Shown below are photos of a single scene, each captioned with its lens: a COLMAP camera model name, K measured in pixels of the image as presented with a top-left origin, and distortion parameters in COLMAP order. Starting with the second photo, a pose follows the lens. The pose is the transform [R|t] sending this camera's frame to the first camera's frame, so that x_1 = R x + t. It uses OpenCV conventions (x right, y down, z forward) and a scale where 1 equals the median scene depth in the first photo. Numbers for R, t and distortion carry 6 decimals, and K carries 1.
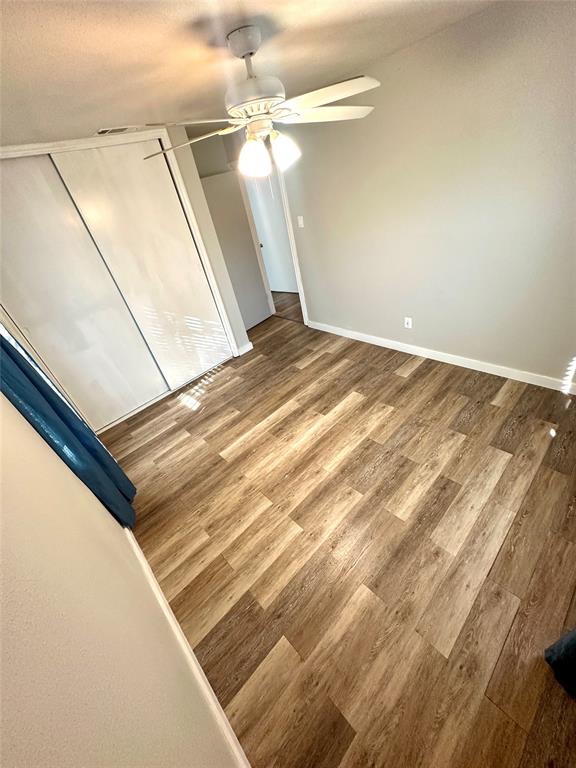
lens RADIAL K [[305.6, 0, 293.2], [0, 305.6, 387.5], [0, 0, 1]] dist [-0.005203, 0.001190]
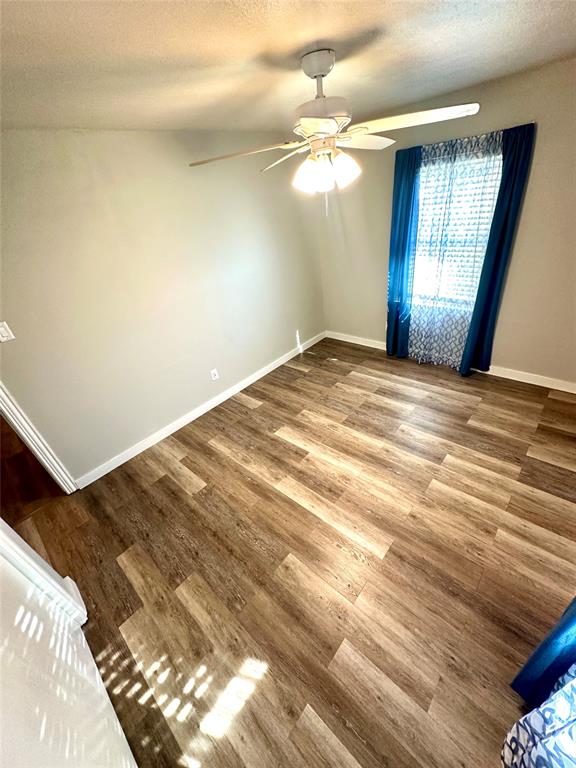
lens RADIAL K [[305.6, 0, 291.5], [0, 305.6, 383.0], [0, 0, 1]] dist [-0.005203, 0.001190]
pose [[-0.048334, -0.348319, 0.936129, -0.720328], [0.684557, 0.670941, 0.284992, -0.367300], [-0.727355, 0.654608, 0.206015, 0.746215]]
